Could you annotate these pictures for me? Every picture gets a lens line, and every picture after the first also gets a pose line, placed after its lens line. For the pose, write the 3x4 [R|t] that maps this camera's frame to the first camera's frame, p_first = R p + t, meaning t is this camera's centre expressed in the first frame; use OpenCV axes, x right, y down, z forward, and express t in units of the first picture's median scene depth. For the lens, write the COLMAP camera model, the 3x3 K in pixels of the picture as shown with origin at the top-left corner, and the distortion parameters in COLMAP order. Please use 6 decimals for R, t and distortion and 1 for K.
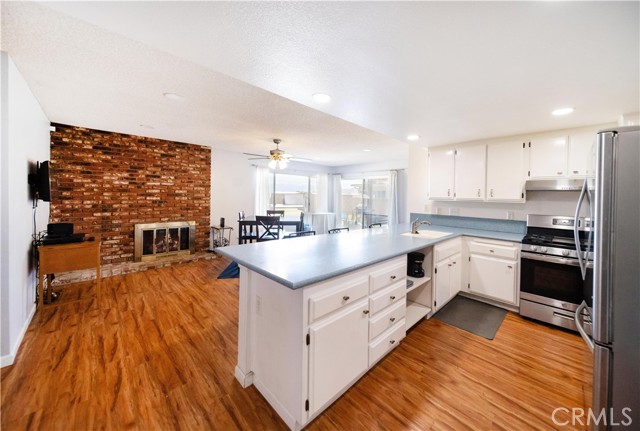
lens RADIAL K [[235.8, 0, 353.2], [0, 235.8, 204.9], [0, 0, 1]] dist [-0.000471, 0.000036]
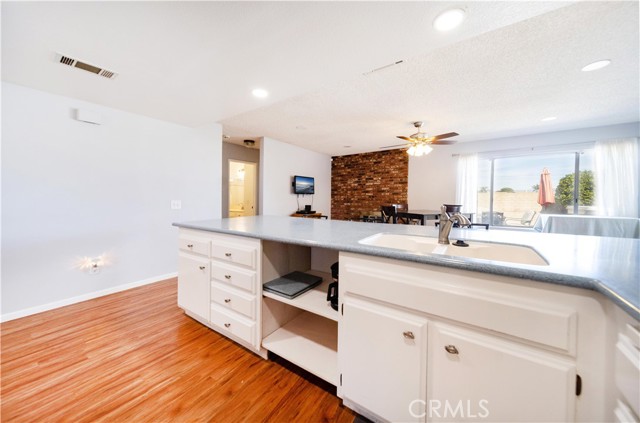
lens RADIAL K [[224.6, 0, 318.4], [0, 224.6, 201.0], [0, 0, 1]] dist [0.007813, -0.000037]
pose [[0.134628, -0.007624, -0.990867, 0.483122], [-0.030802, 0.999455, -0.011875, 0.041008], [0.990417, 0.032119, 0.134320, 0.537890]]
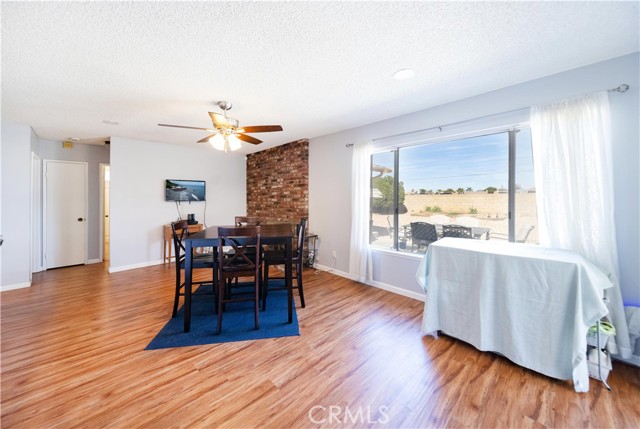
lens RADIAL K [[233.3, 0, 308.9], [0, 233.3, 197.7], [0, 0, 1]] dist [0.006766, 0.000026]
pose [[-0.080260, -0.018229, -0.996607, 0.272550], [-0.027243, 0.999499, -0.016088, -0.025951], [0.996402, 0.025859, -0.080716, 1.318964]]
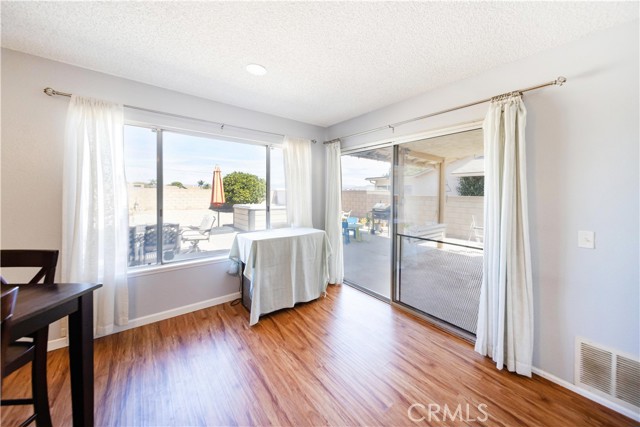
lens RADIAL K [[230.1, 0, 341.1], [0, 230.1, 196.0], [0, 0, 1]] dist [-0.000326, -0.000027]
pose [[0.992676, -0.005911, -0.120660, 0.004015], [0.003142, 0.999728, -0.023125, -0.028897], [0.120764, 0.022576, 0.992424, 1.032939]]
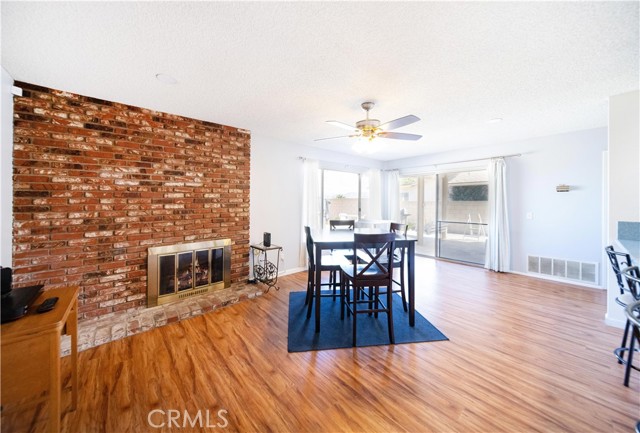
lens RADIAL K [[229.5, 0, 326.9], [0, 229.5, 202.9], [0, 0, 1]] dist [0.001297, -0.000045]
pose [[0.995098, -0.025415, -0.095572, -0.385587], [0.022660, 0.999299, -0.029806, -0.009879], [0.096263, 0.027494, 0.994976, 0.428207]]
